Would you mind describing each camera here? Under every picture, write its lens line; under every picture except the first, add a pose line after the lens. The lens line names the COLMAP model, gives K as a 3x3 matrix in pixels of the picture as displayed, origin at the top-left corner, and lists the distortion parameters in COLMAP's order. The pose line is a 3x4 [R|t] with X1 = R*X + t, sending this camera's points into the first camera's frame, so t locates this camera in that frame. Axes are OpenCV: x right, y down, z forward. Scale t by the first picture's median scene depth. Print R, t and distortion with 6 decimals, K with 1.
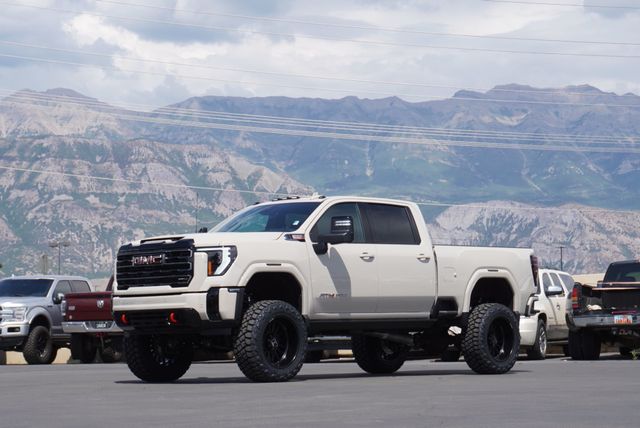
lens RADIAL K [[1651.4, 0, 316.9], [0, 1651.4, 218.5], [0, 0, 1]] dist [0.157986, 0.000000]
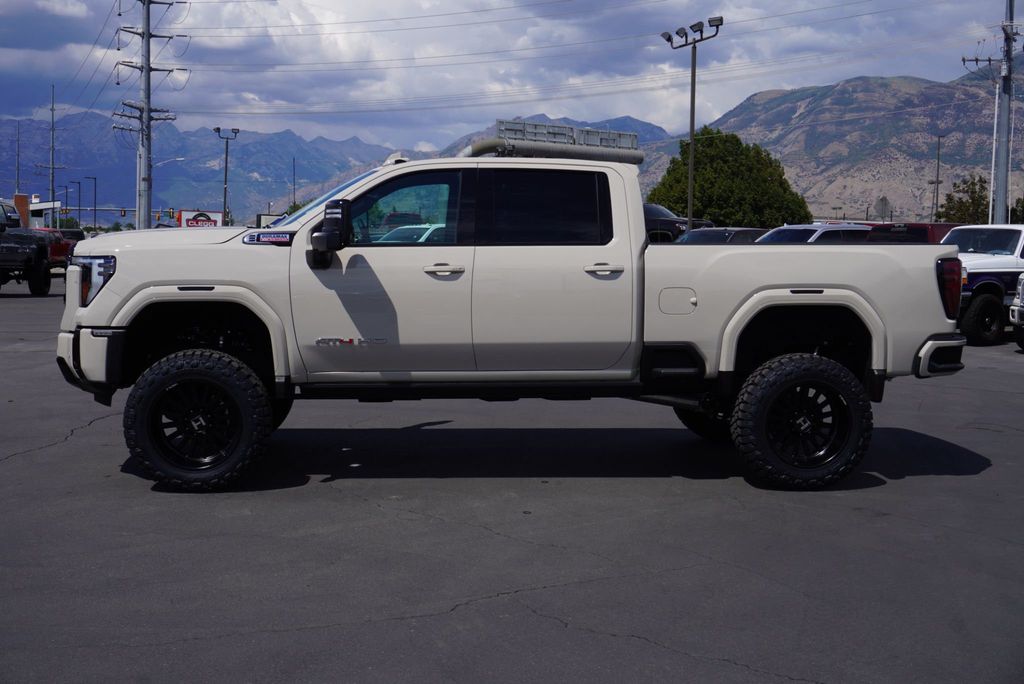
lens RADIAL K [[1218.4, 0, 500.2], [0, 1218.4, 343.2], [0, 0, 1]] dist [0.004910, 0.000000]
pose [[0.746020, 0.083042, -0.660725, 0.316463], [0.024346, 0.988130, 0.151679, -0.014105], [0.665478, -0.129242, 0.735143, 0.720153]]
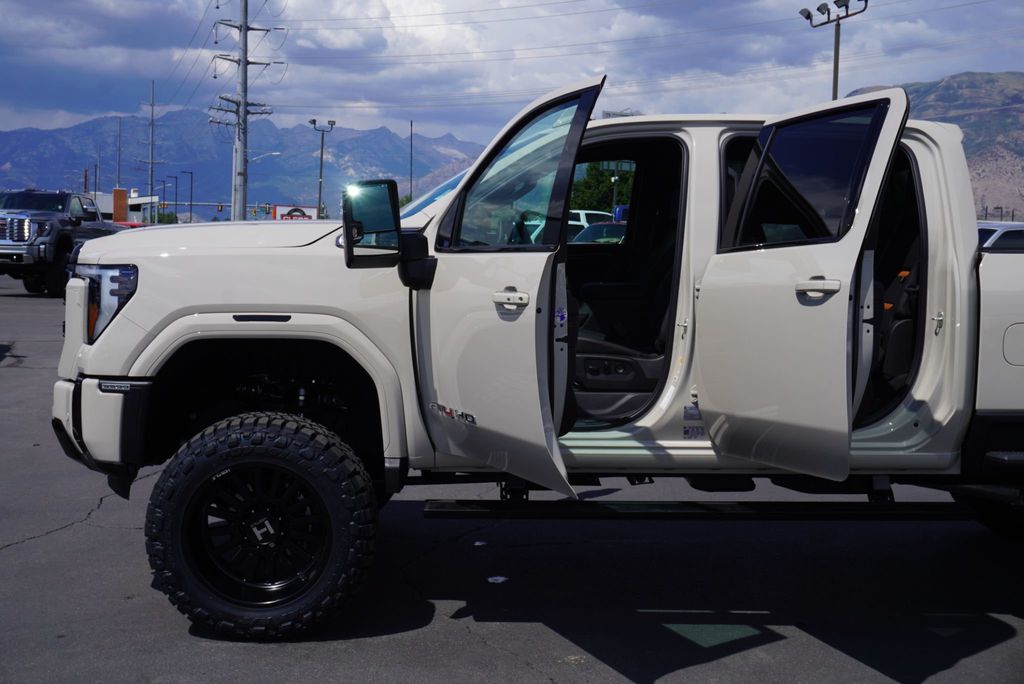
lens RADIAL K [[1218.4, 0, 506.2], [0, 1218.4, 335.6], [0, 0, 1]] dist [0.004910, 0.000000]
pose [[0.697103, 0.089517, -0.711361, 0.189688], [0.022164, 0.989010, 0.146176, -0.005504], [0.716628, -0.117666, 0.687458, 0.813544]]
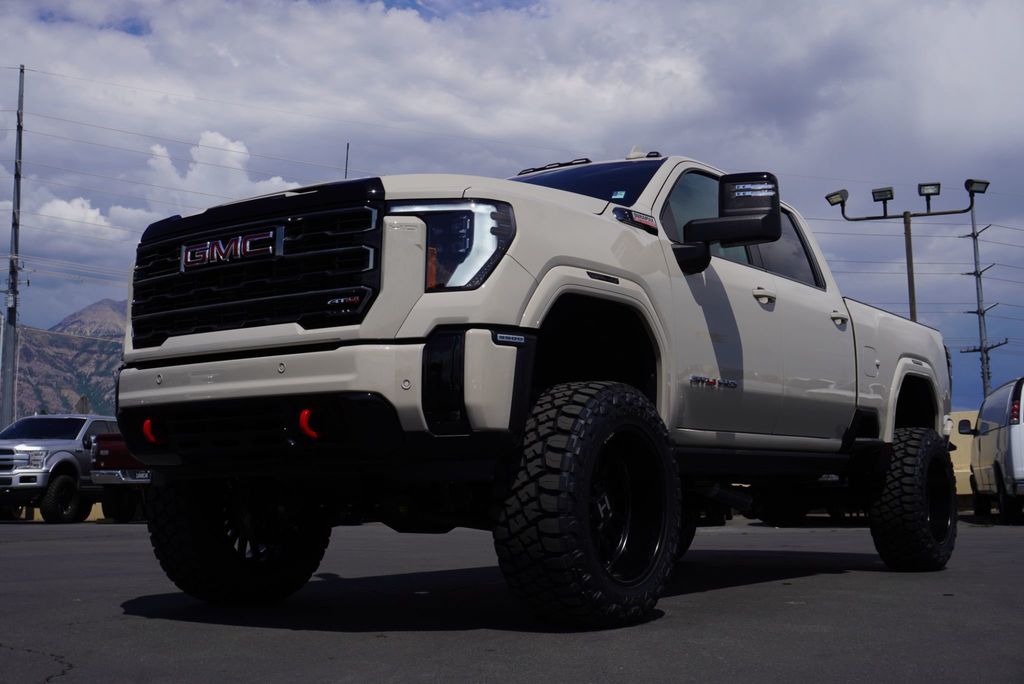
lens RADIAL K [[1218.4, 0, 516.2], [0, 1218.4, 343.6], [0, 0, 1]] dist [0.004910, 0.000000]
pose [[0.988291, 0.027400, 0.150100, -0.077618], [-0.019642, 0.998405, -0.052930, 0.052628], [-0.151311, 0.049362, 0.987253, 0.716260]]
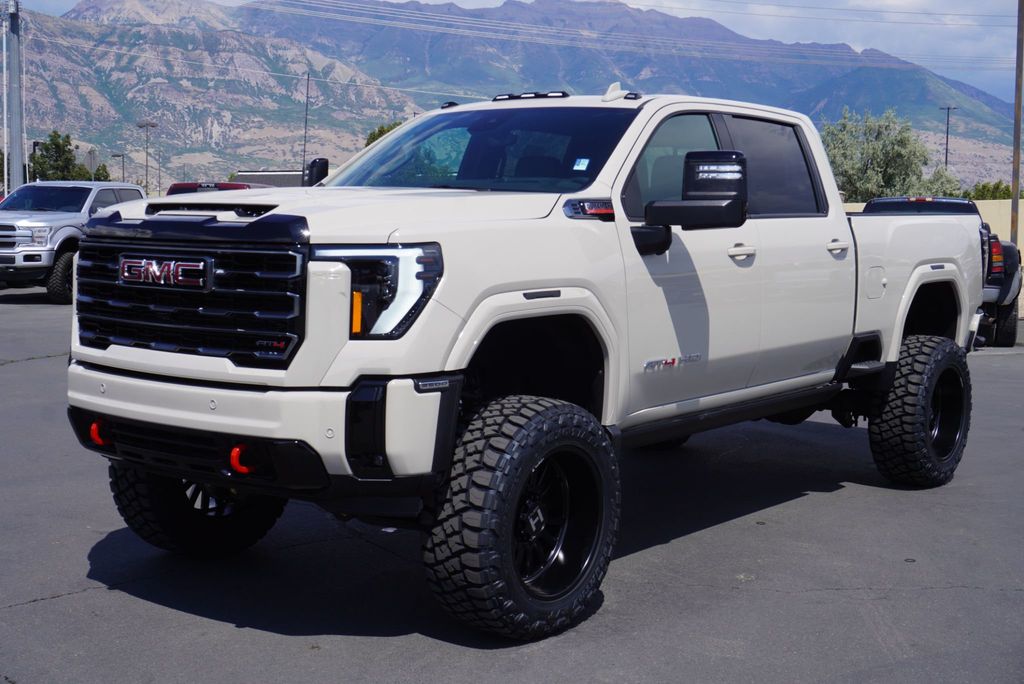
lens RADIAL K [[1378.2, 0, 515.9], [0, 1378.2, 342.8], [0, 0, 1]] dist [0.019981, 0.000000]
pose [[0.994677, 0.020473, 0.100987, -0.056891], [-0.037006, 0.985654, 0.164672, -0.008231], [-0.096167, -0.167532, 0.981165, 0.686185]]
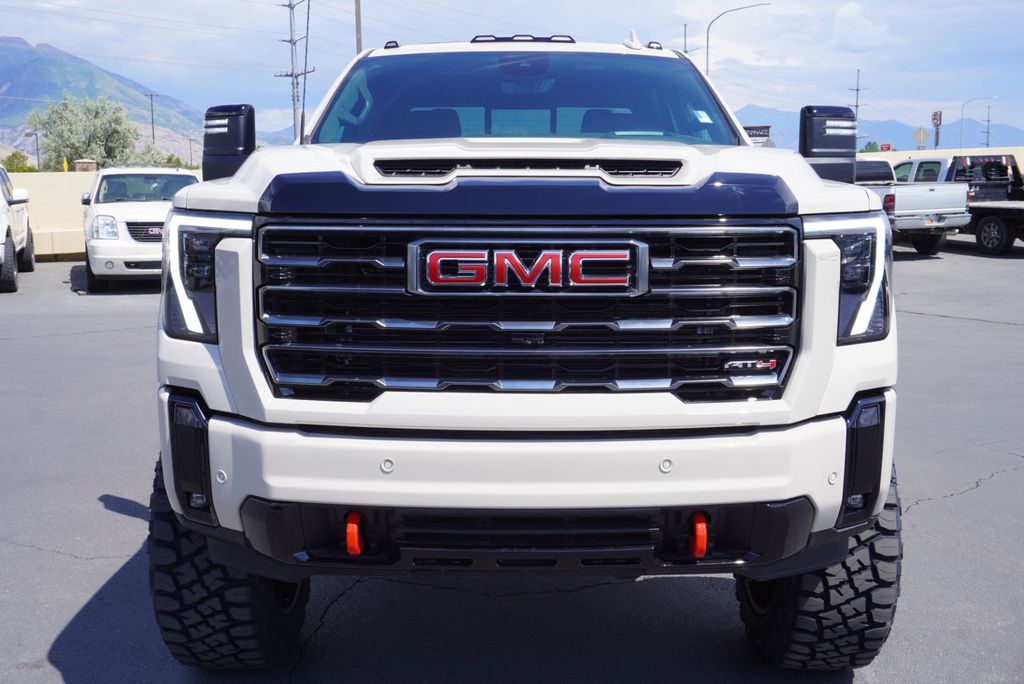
lens RADIAL K [[1031.4, 0, 526.4], [0, 1031.4, 343.4], [0, 0, 1]] dist [0.041180, 0.000000]
pose [[0.718557, -0.087509, 0.689941, -0.182087], [-0.065172, 0.979214, 0.192074, 0.009327], [-0.692408, -0.182981, 0.697918, 0.864420]]
